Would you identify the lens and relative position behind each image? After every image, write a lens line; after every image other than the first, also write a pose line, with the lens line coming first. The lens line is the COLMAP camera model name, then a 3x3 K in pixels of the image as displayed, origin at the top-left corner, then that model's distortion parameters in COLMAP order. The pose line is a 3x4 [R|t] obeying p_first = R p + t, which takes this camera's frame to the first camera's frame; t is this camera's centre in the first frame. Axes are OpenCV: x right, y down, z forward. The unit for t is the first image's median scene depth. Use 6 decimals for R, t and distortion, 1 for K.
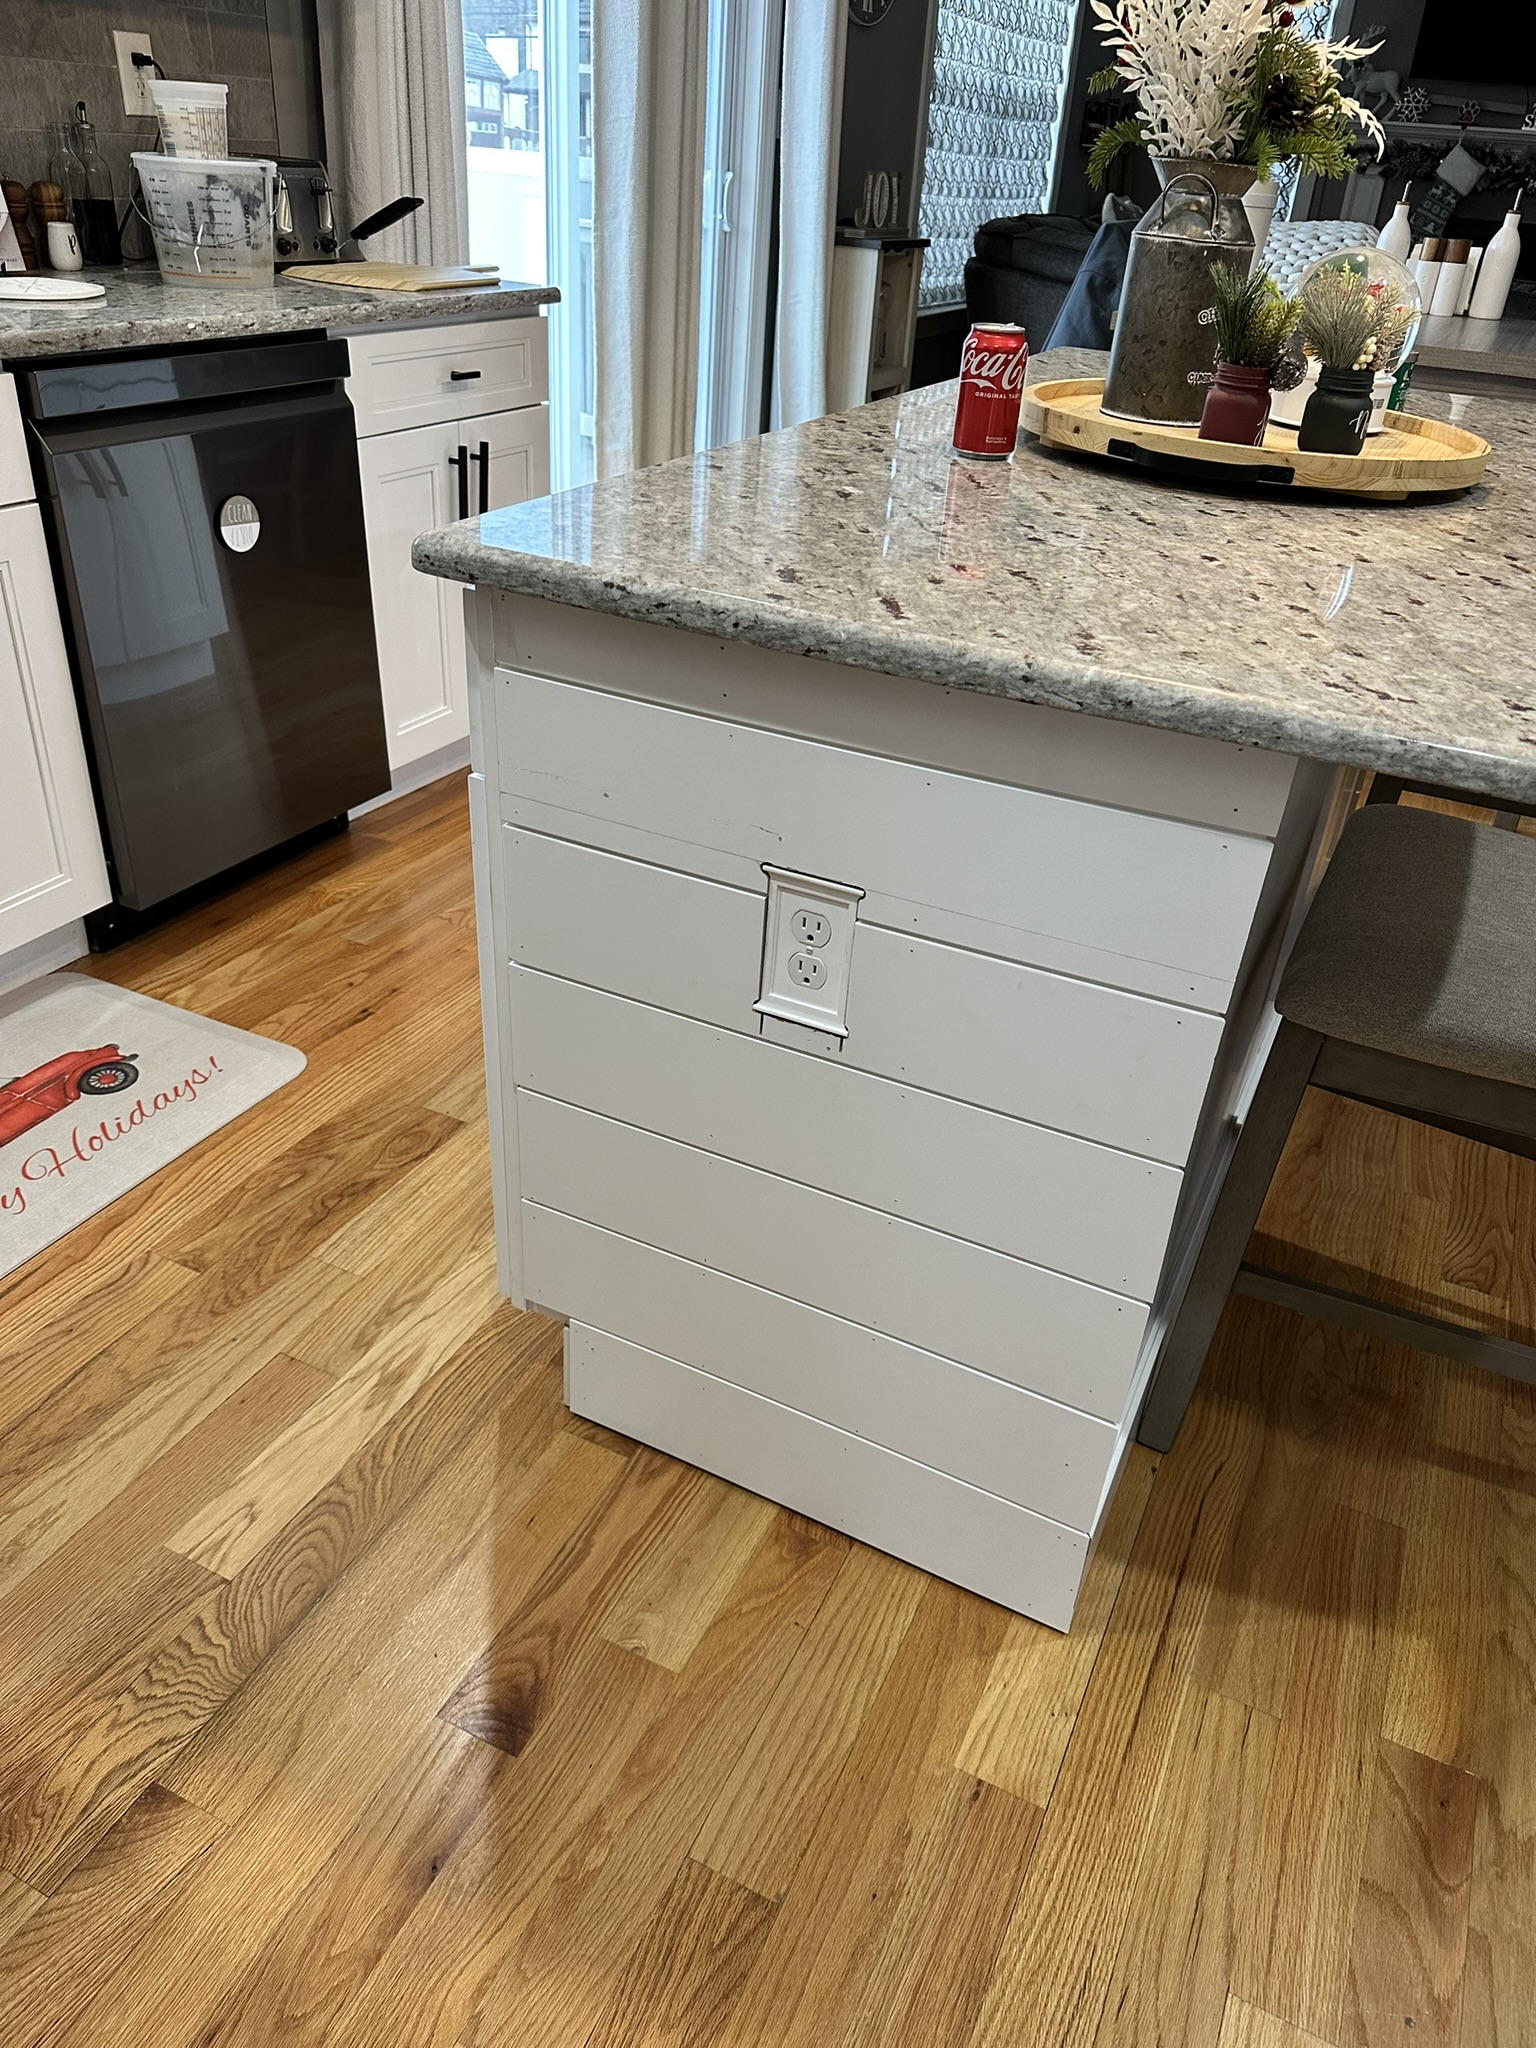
lens RADIAL K [[1432.6, 0, 768.0], [0, 1432.6, 1024.0], [0, 0, 1]] dist [-0.000165, 0.000203]
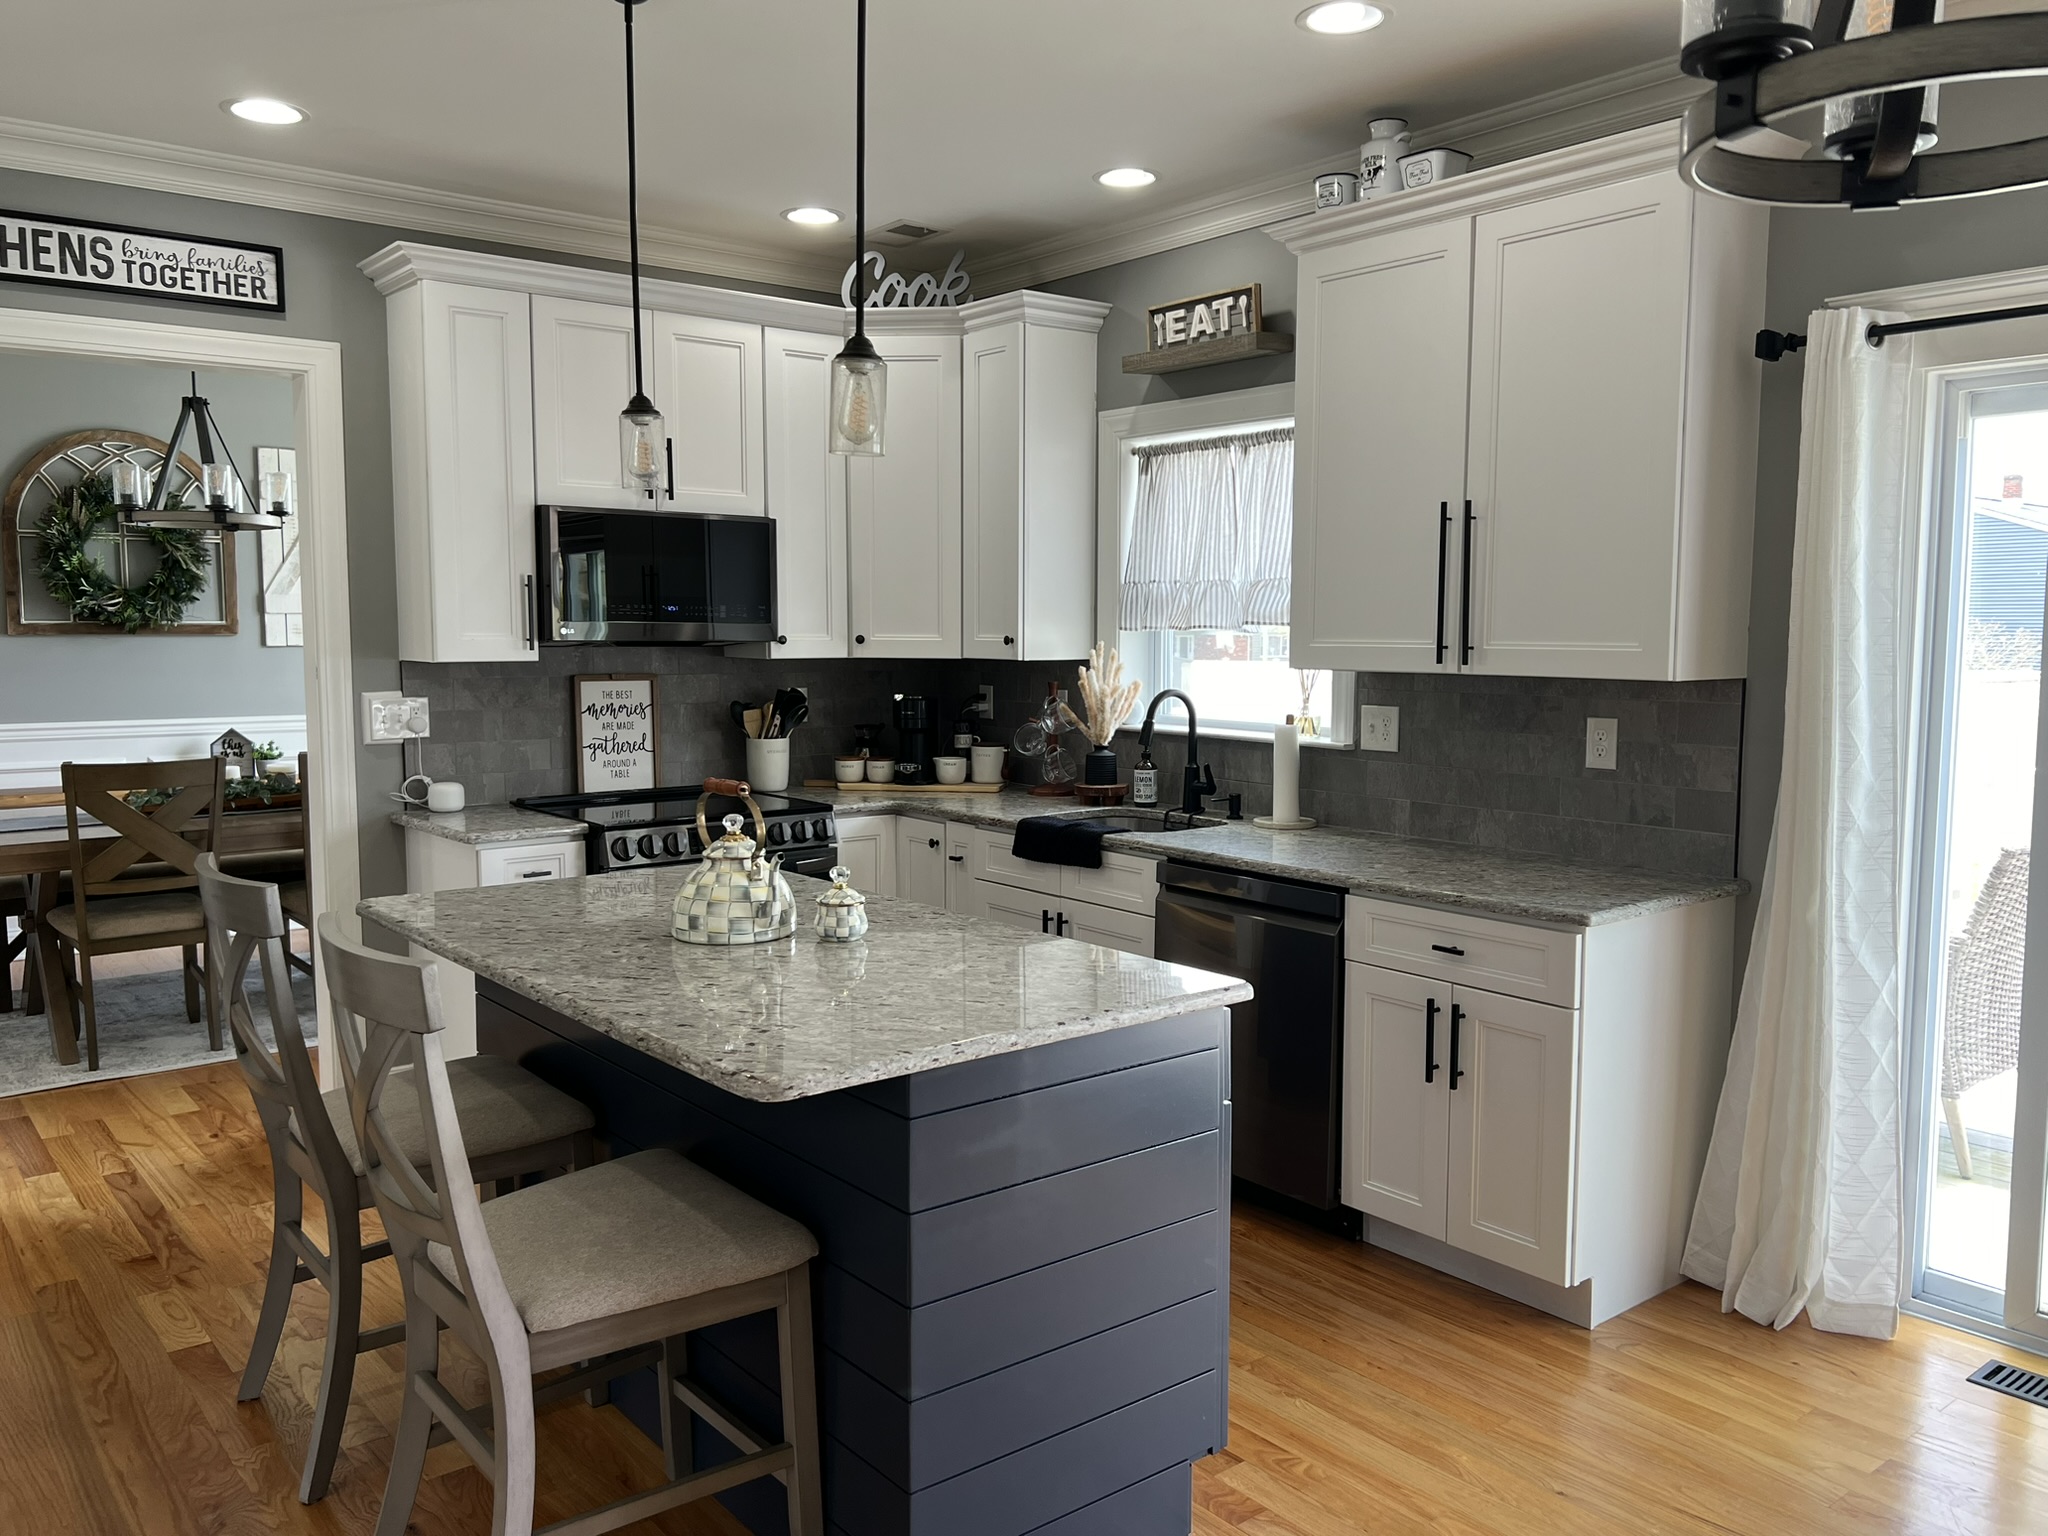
lens RADIAL K [[1577.1, 0, 1029.9], [0, 1577.1, 760.7], [0, 0, 1]] dist [0.010942, -0.006811]
pose [[-0.415854, 0.023437, -0.909129, 1.271932], [-0.494395, 0.833219, 0.247627, -0.812217], [0.763308, 0.552446, -0.334910, 1.184863]]
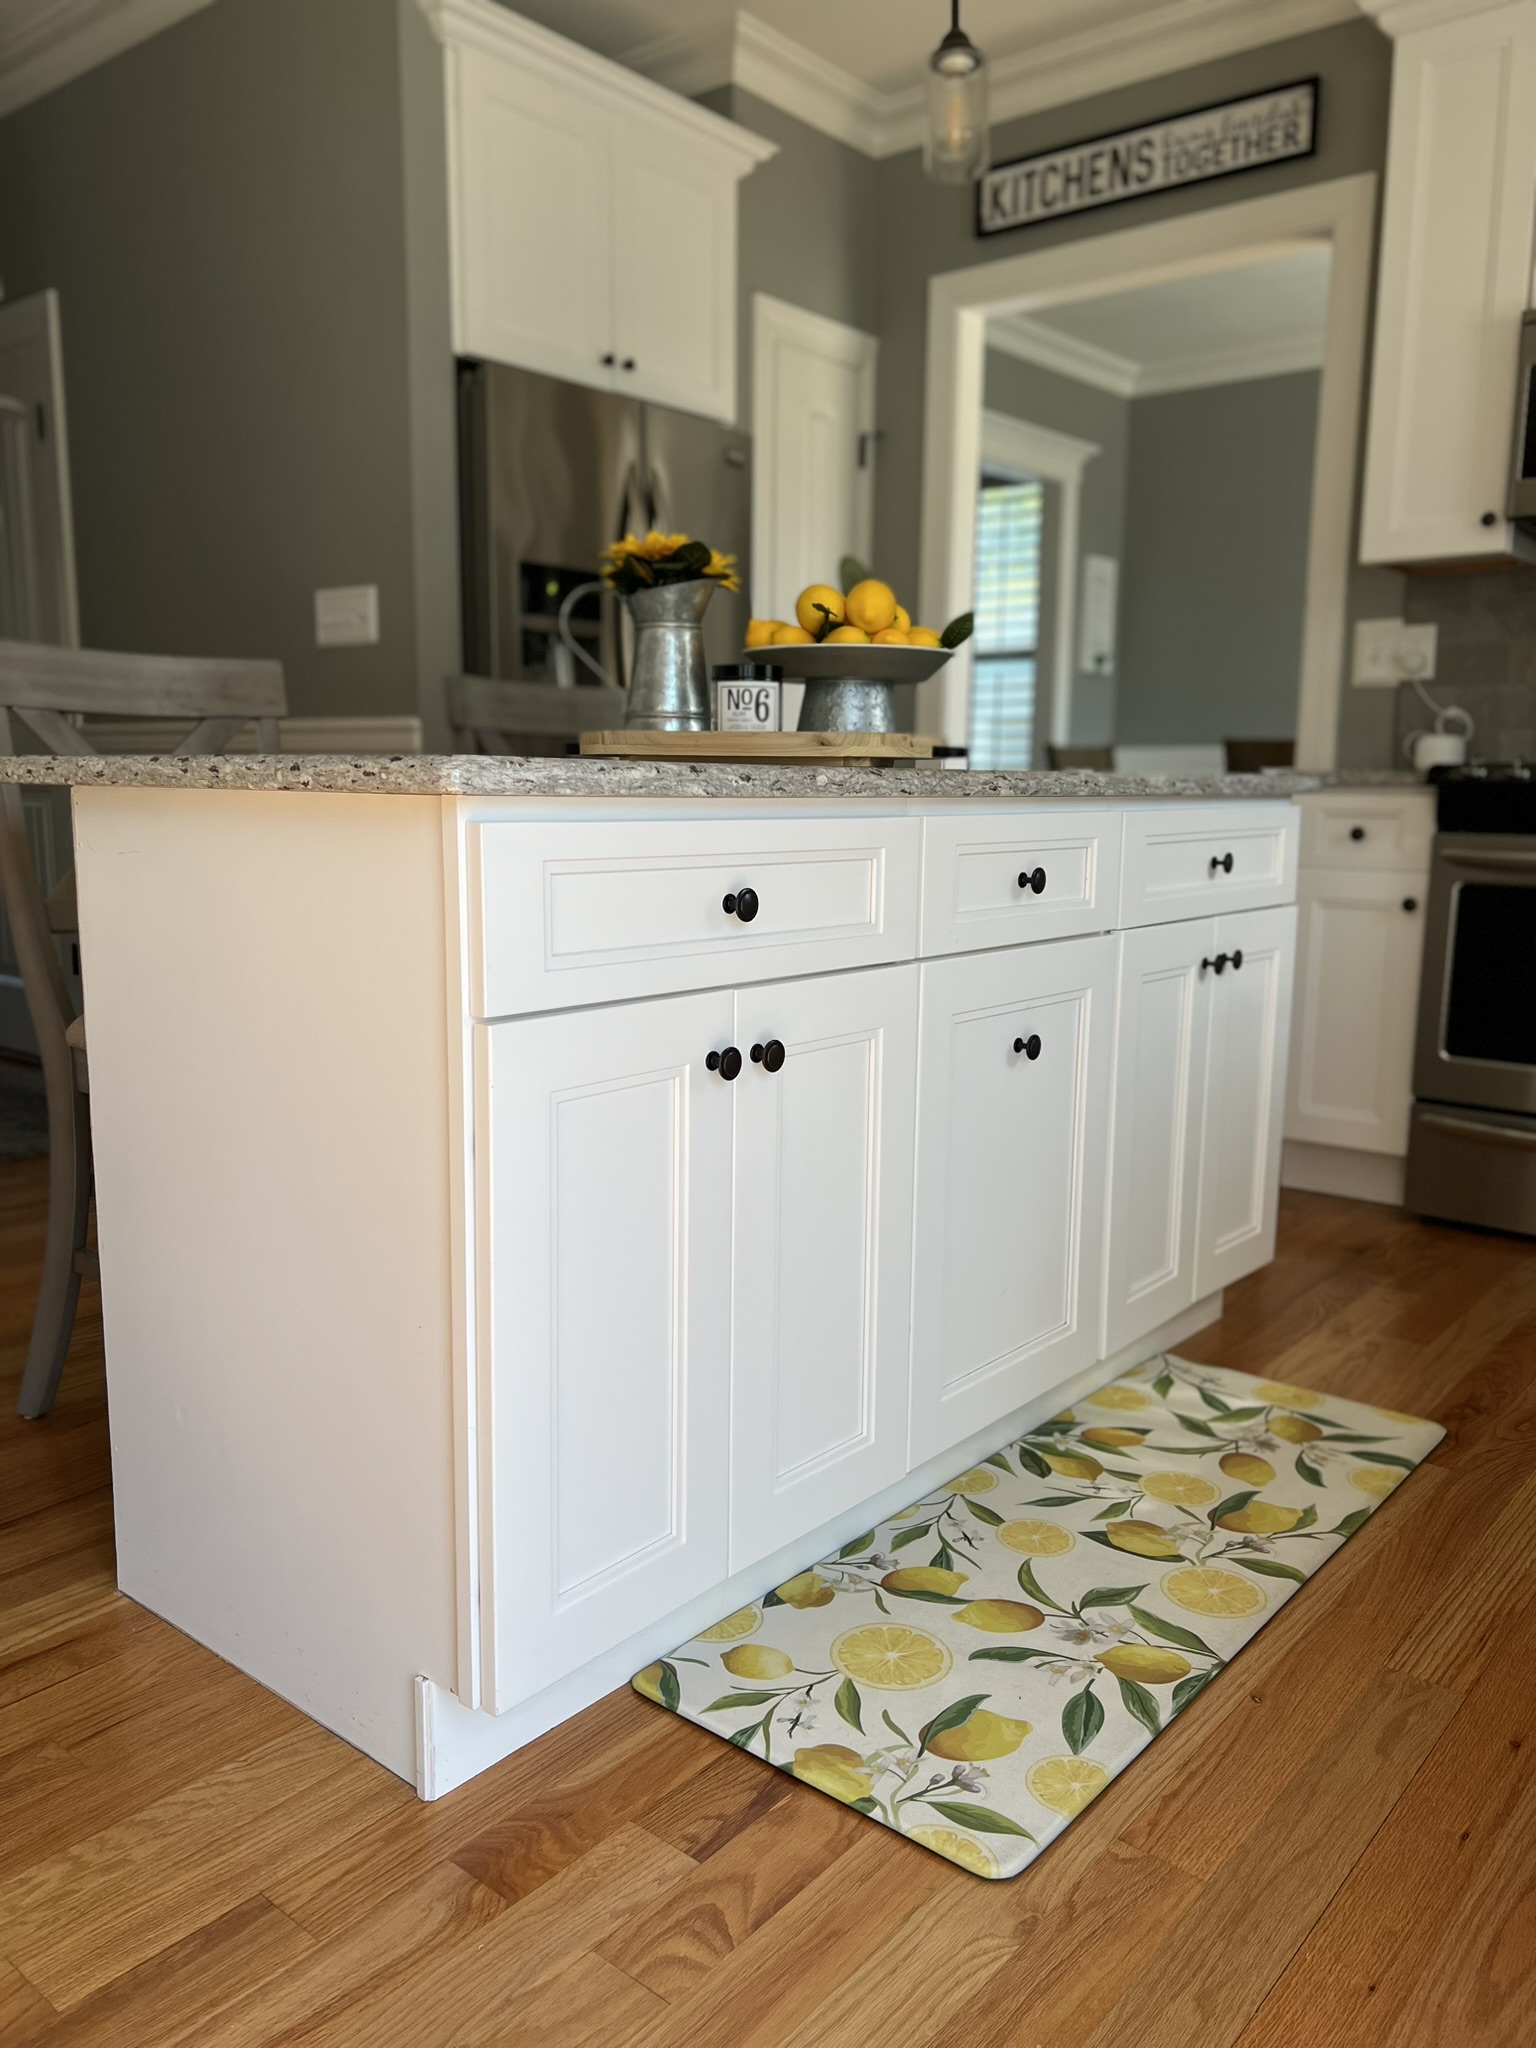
lens RADIAL K [[1549.5, 0, 750.5], [0, 1549.5, 1036.1], [0, 0, 1]] dist [0.005814, -0.002961]
pose [[-0.970264, -0.101644, 0.219673, 0.011512], [0.067906, 0.756802, 0.650107, -0.729710], [-0.232329, 0.645693, -0.727395, 1.408817]]
